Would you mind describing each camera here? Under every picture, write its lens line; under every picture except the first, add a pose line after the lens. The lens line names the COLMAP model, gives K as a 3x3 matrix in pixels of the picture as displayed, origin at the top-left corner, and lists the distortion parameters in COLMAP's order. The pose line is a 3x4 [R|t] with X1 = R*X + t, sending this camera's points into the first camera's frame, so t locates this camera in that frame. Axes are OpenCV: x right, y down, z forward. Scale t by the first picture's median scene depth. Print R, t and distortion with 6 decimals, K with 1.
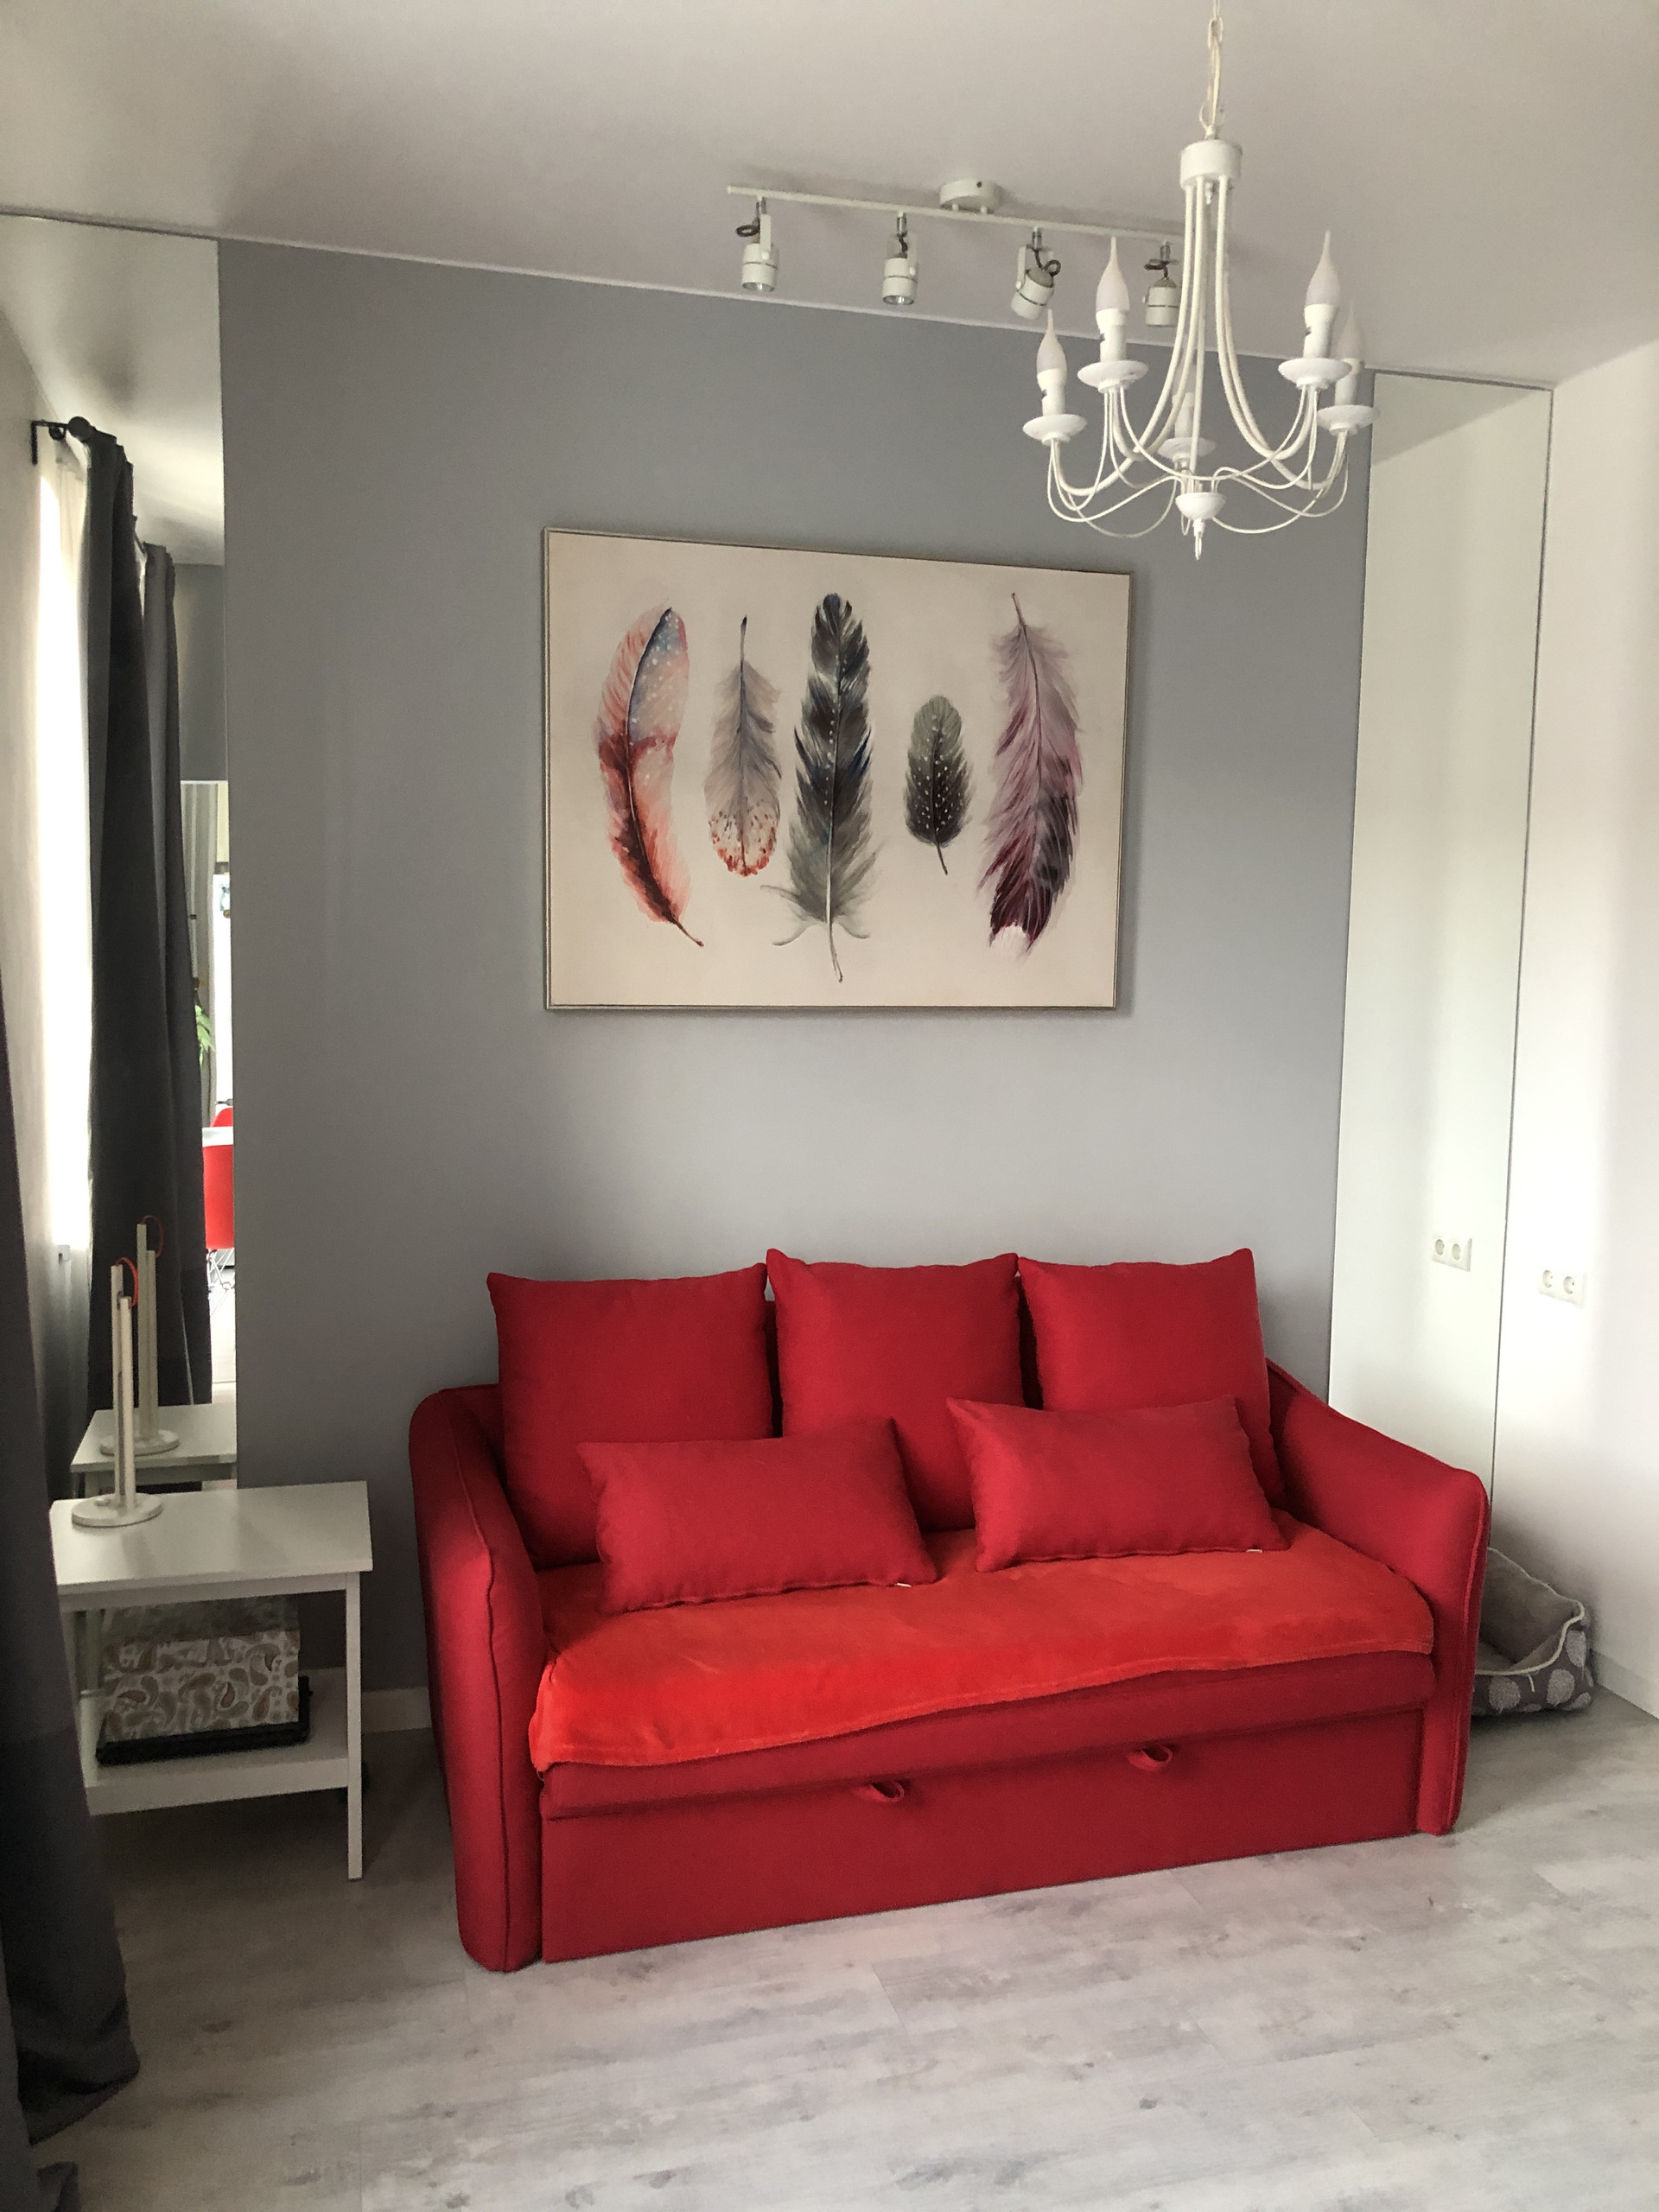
lens RADIAL K [[1774.7, 0, 834.9], [0, 1774.7, 1158.9], [0, 0, 1]] dist [0.053999, -0.080664]
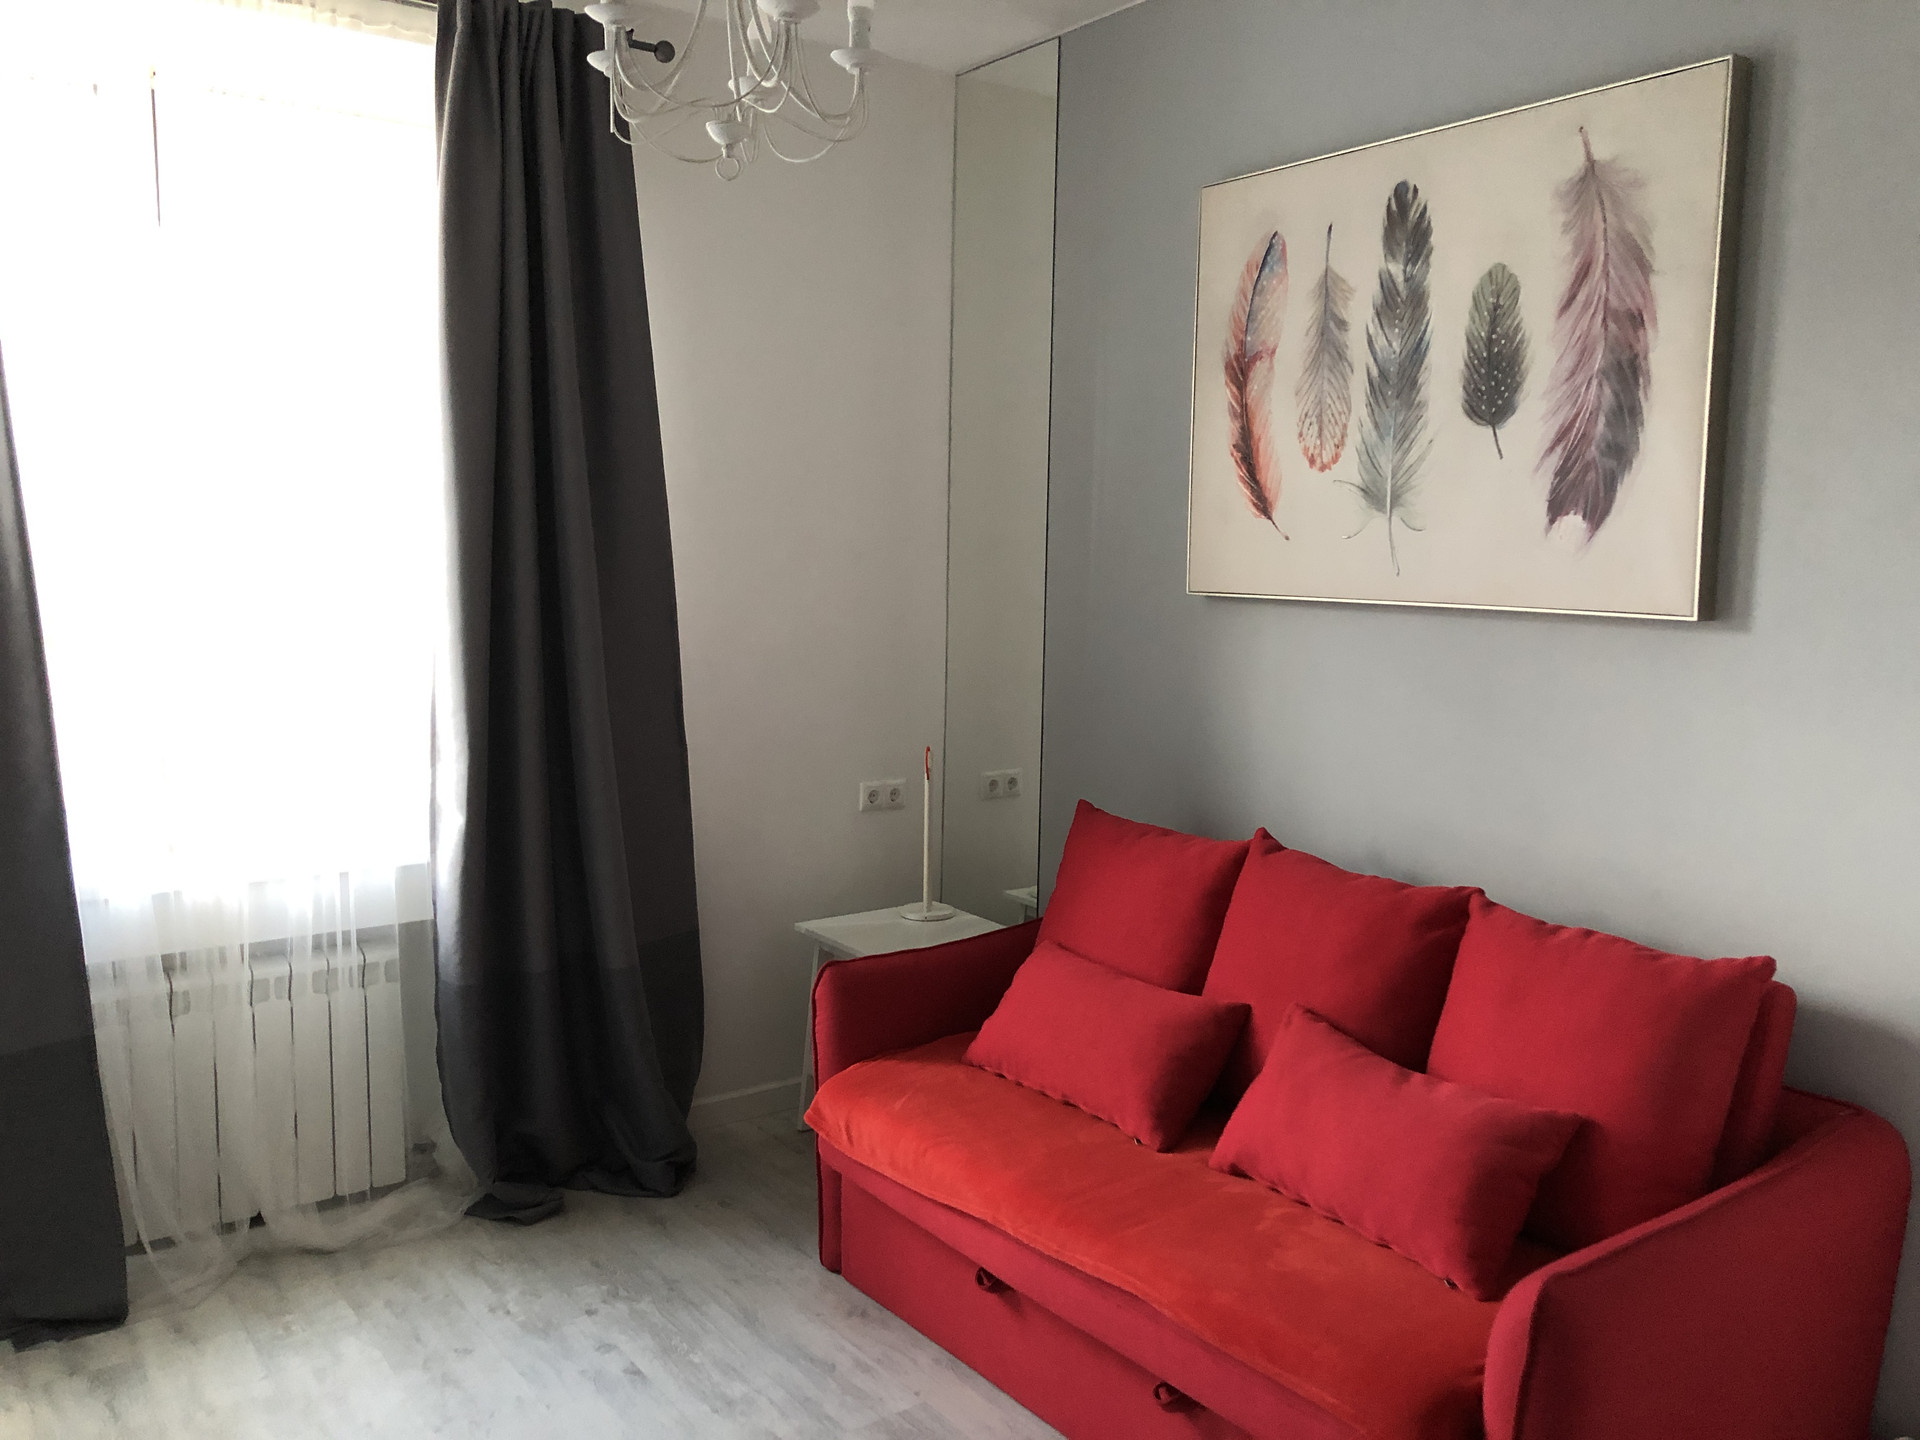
lens RADIAL K [[1563.5, 0, 960.0], [0, 1563.5, 720.0], [0, 0, 1]] dist [0.023196, -0.003890]
pose [[0.355655, 0.100201, -0.929230, 0.743010], [-0.120308, 0.990873, 0.060801, -0.045813], [0.926842, 0.090169, 0.364464, 0.484479]]
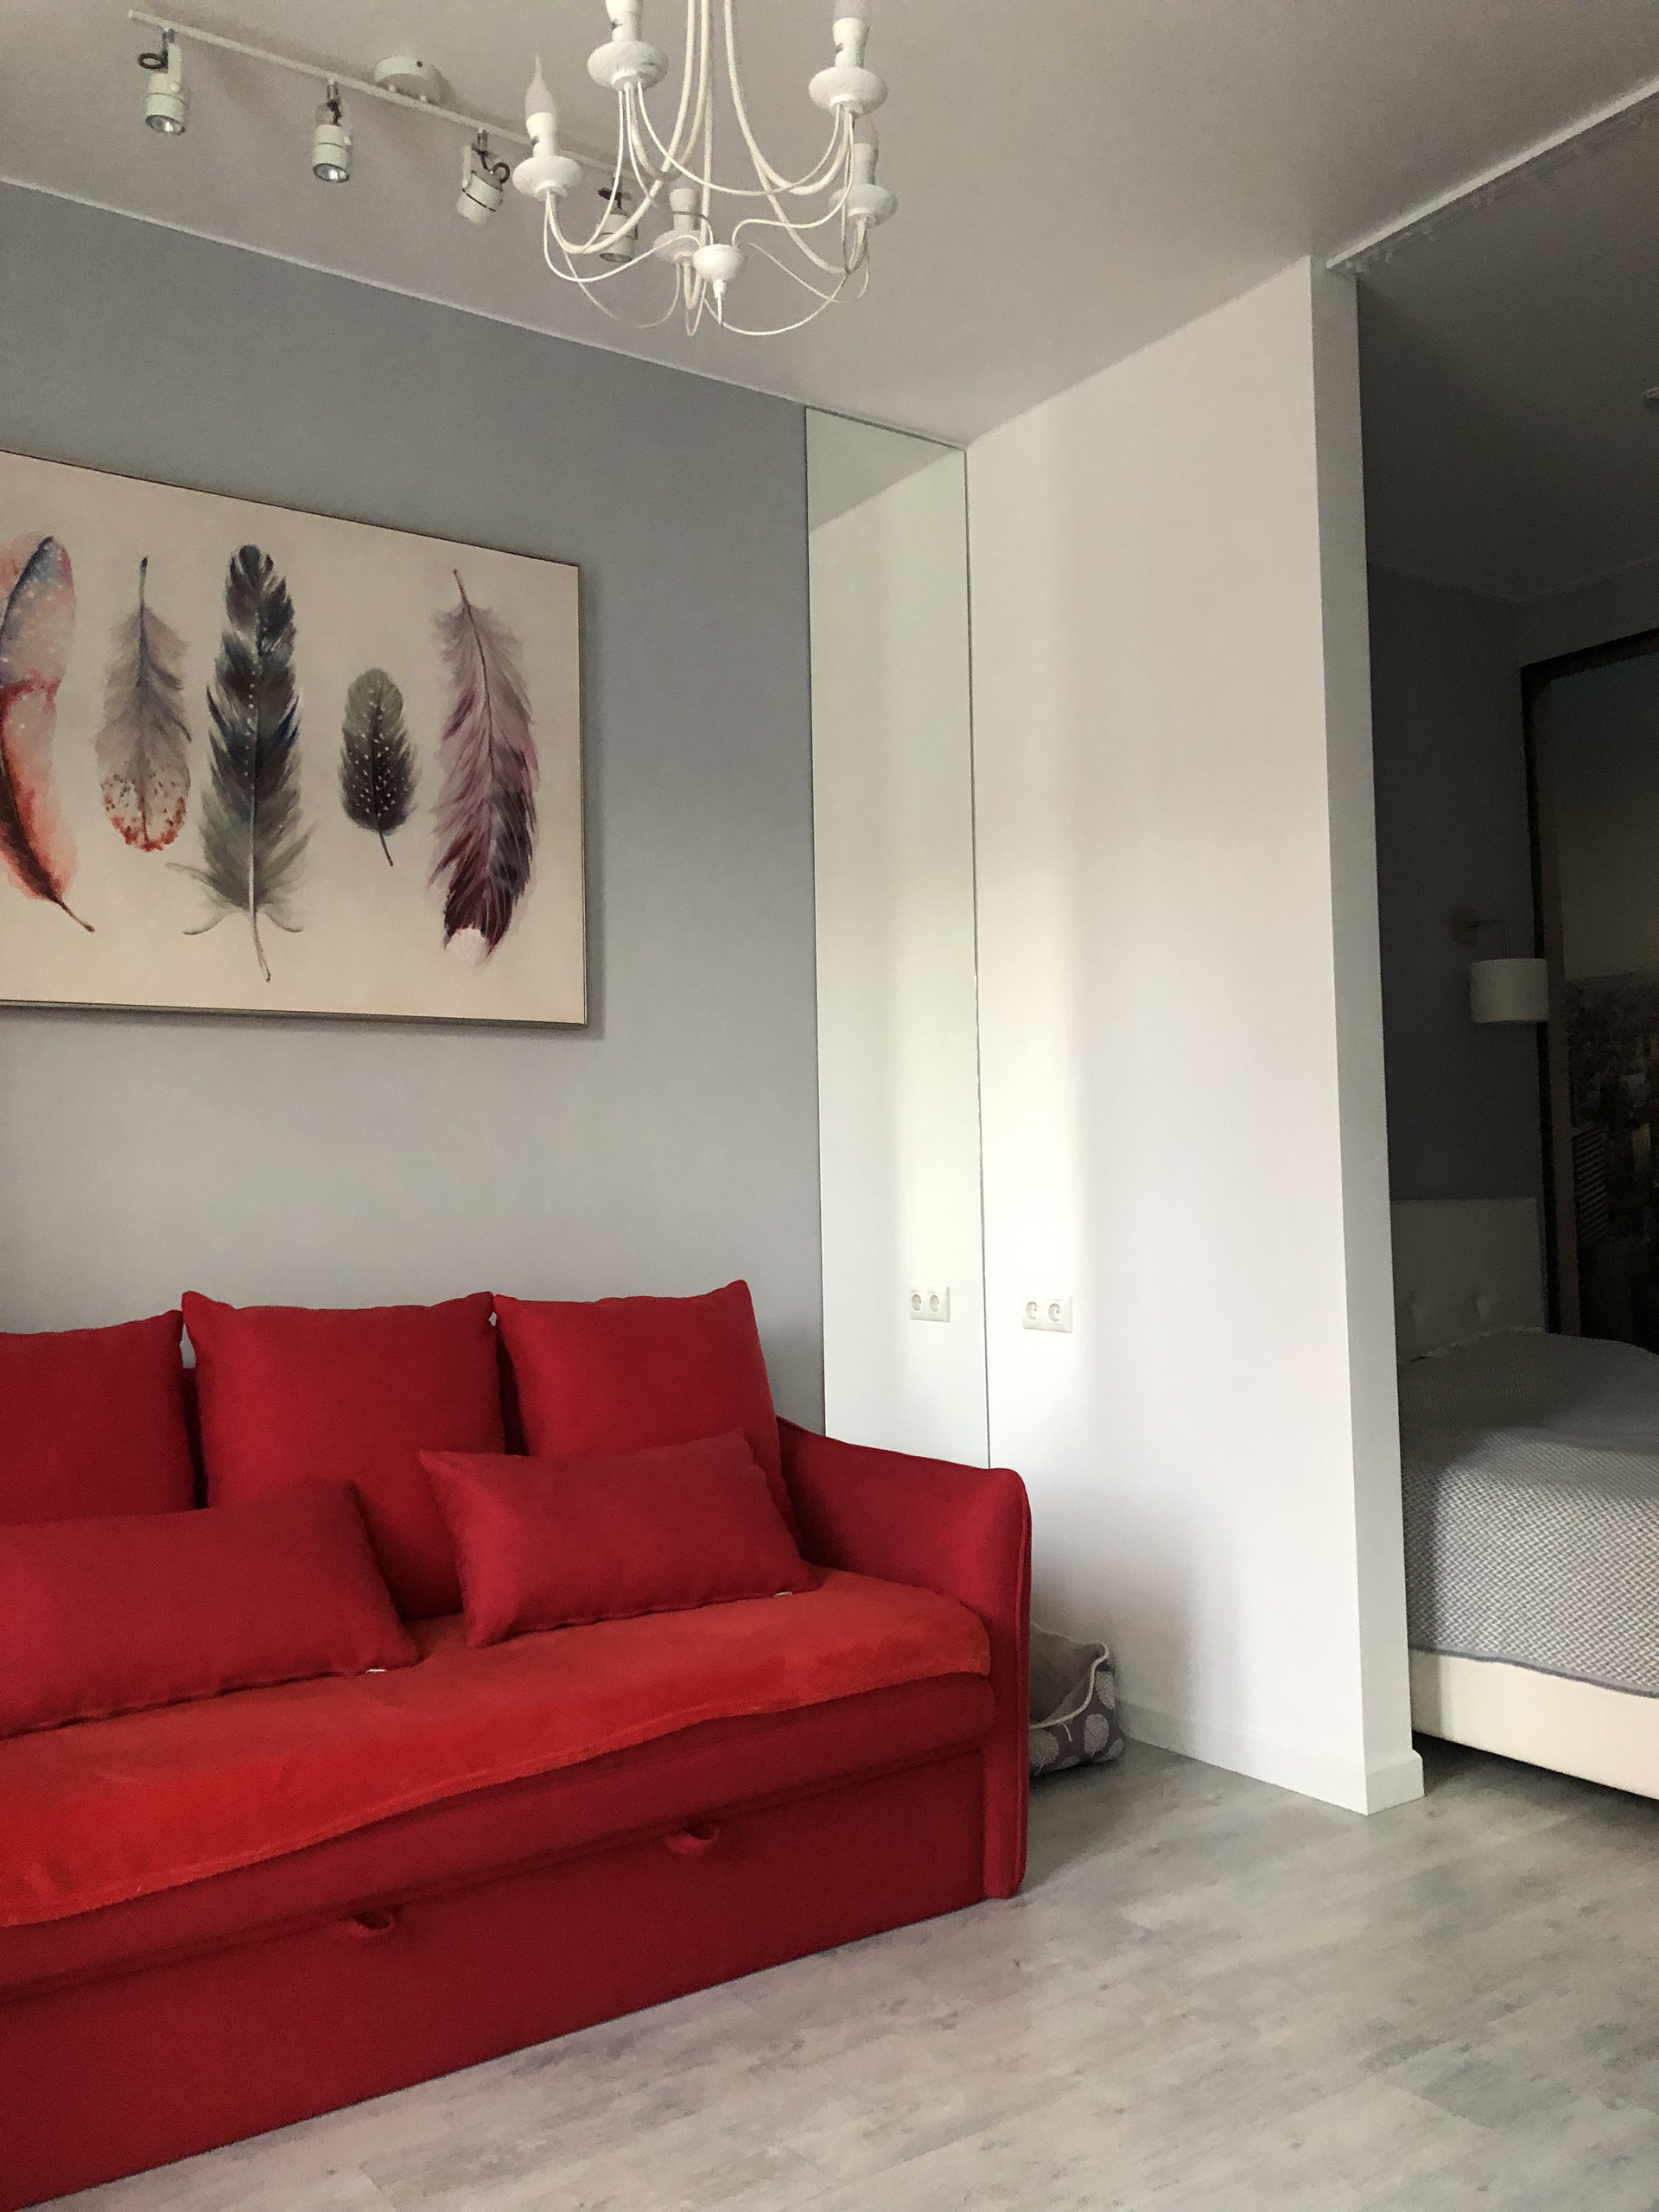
lens RADIAL K [[1801.2, 0, 829.5], [0, 1801.2, 1106.0], [0, 0, 1]] dist [0.023196, -0.003890]
pose [[0.944422, -0.016475, 0.328321, -0.028651], [0.071007, 0.985390, -0.154805, 0.115064], [-0.320974, 0.169514, 0.931794, 0.121240]]
